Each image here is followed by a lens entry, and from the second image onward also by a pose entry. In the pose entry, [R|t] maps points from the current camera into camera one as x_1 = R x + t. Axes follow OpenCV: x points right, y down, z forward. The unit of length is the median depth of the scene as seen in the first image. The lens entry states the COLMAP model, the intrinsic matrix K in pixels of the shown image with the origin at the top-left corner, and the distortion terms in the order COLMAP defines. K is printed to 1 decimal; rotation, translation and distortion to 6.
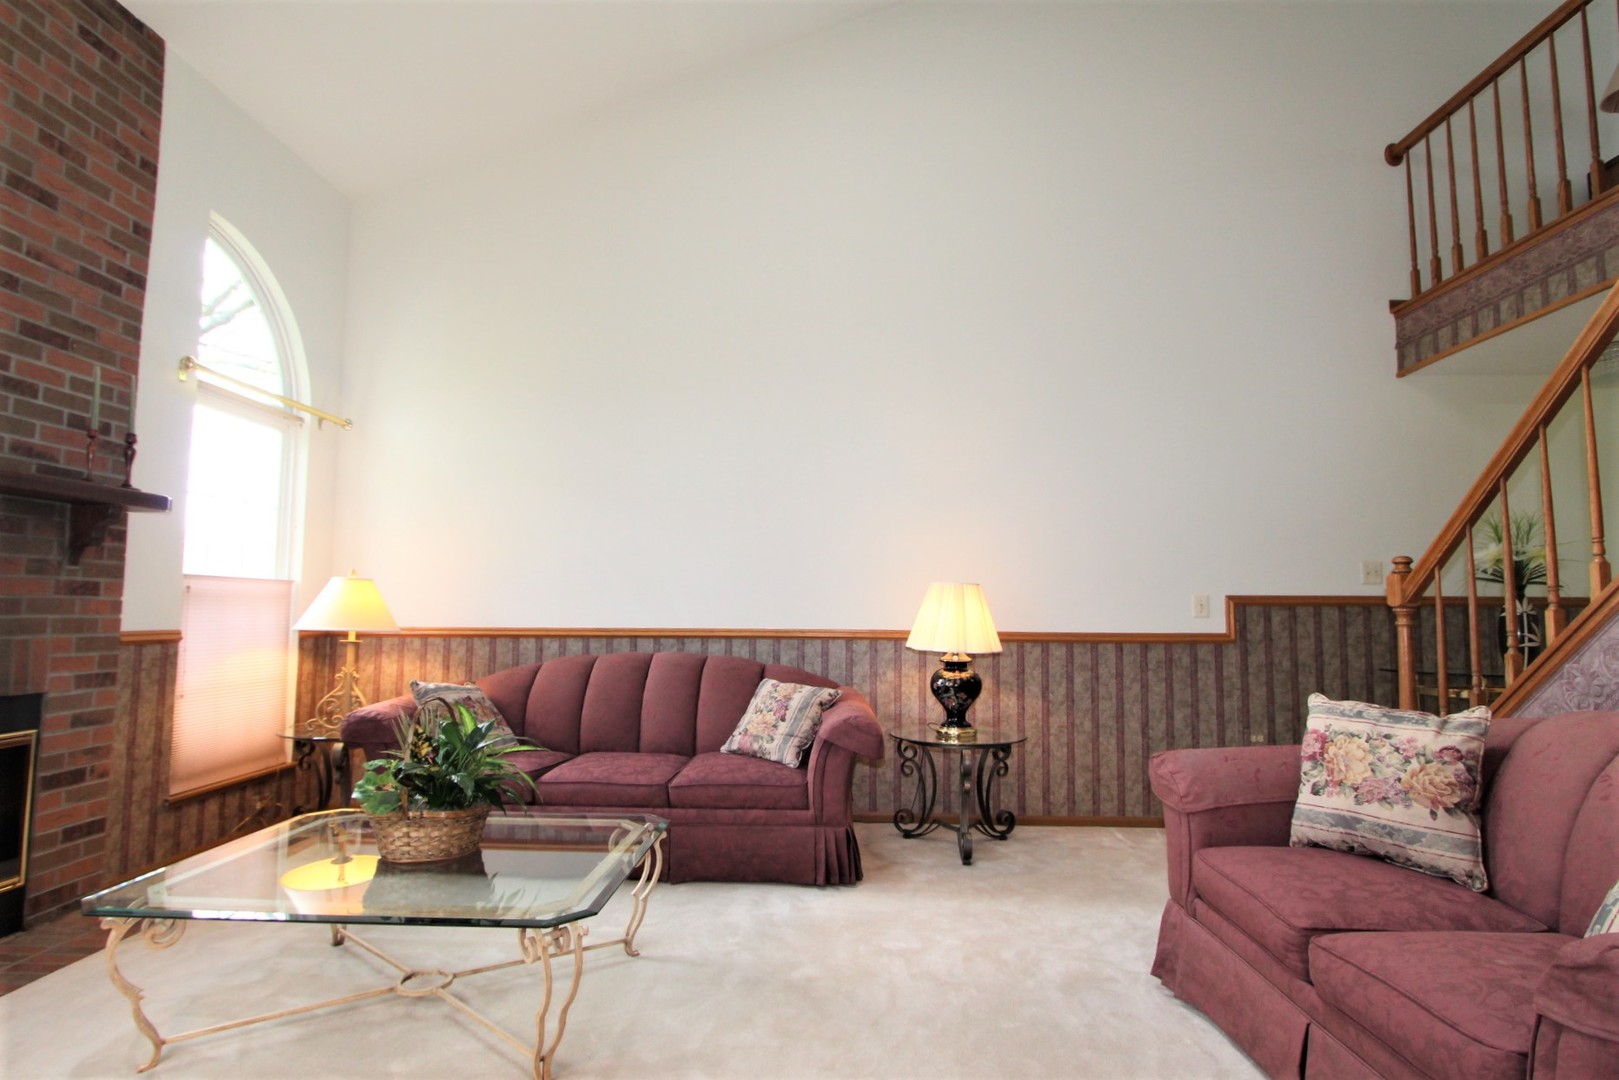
lens RADIAL K [[831.8, 0, 804.6], [0, 831.8, 538.8], [0, 0, 1]] dist [-0.020704, 0.002086]
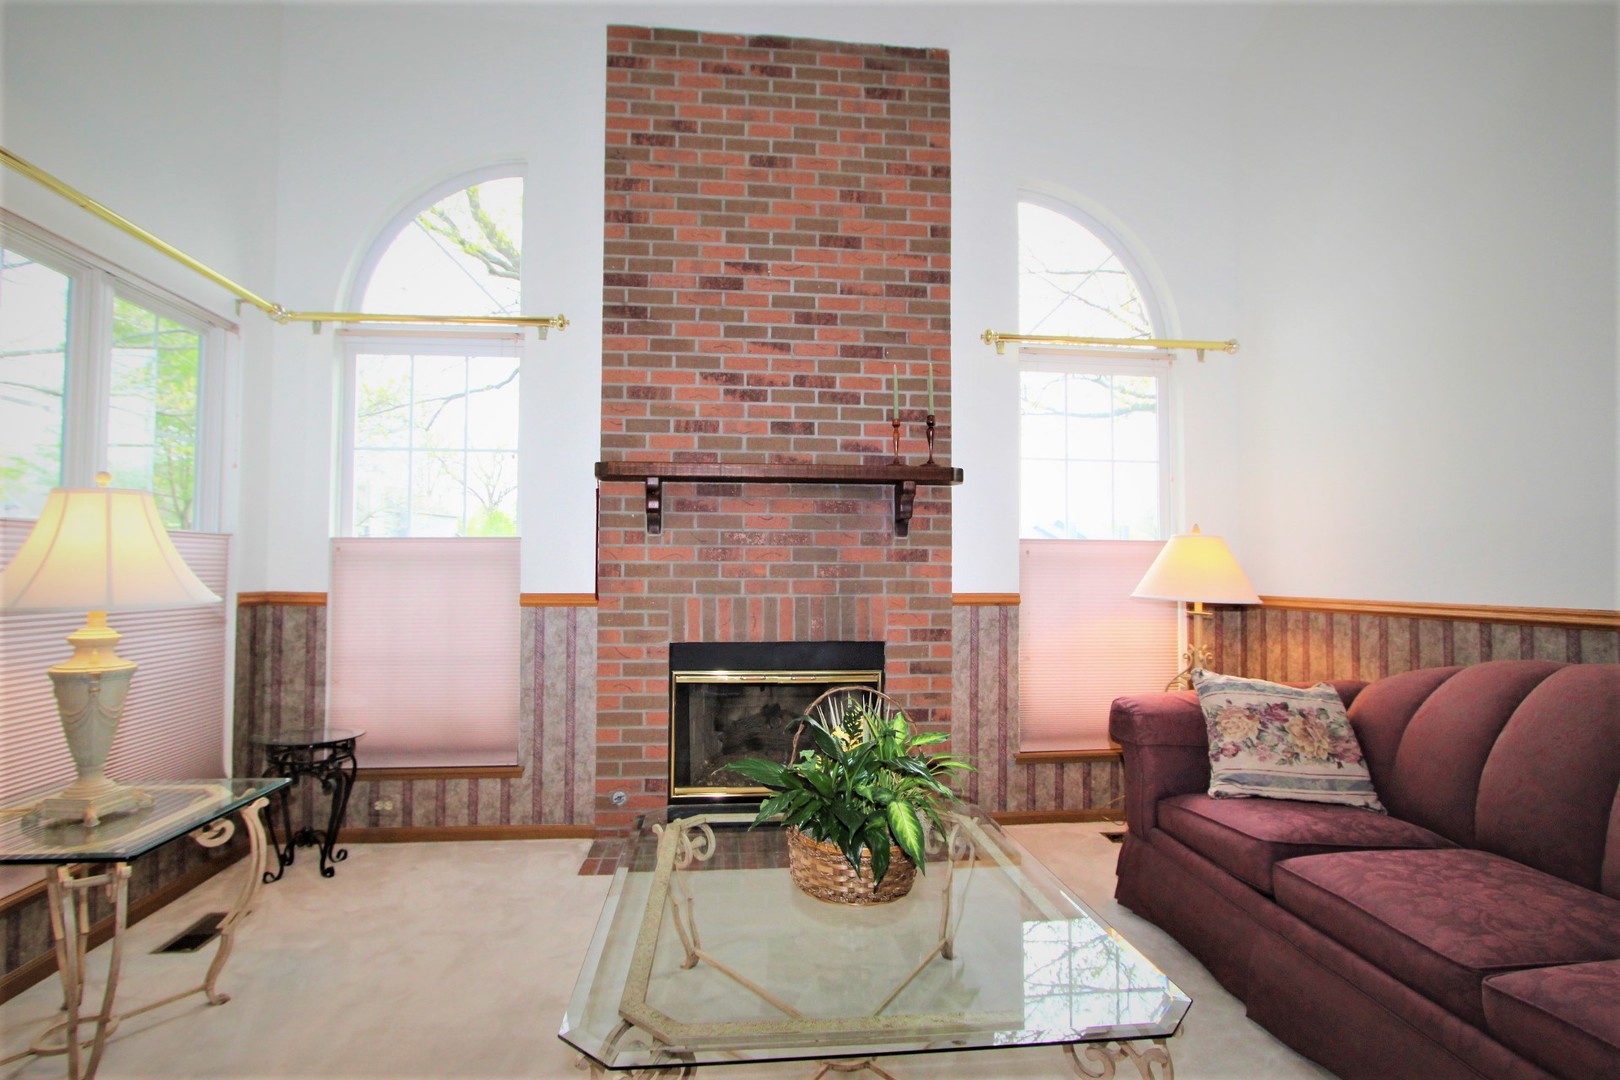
lens RADIAL K [[790.7, 0, 800.9], [0, 790.7, 538.9], [0, 0, 1]] dist [-0.016524, 0.001909]
pose [[0.148751, -0.042646, -0.987955, 0.192980], [0.080525, 0.996274, -0.030881, 0.053679], [0.985591, -0.074962, 0.151631, 0.612175]]
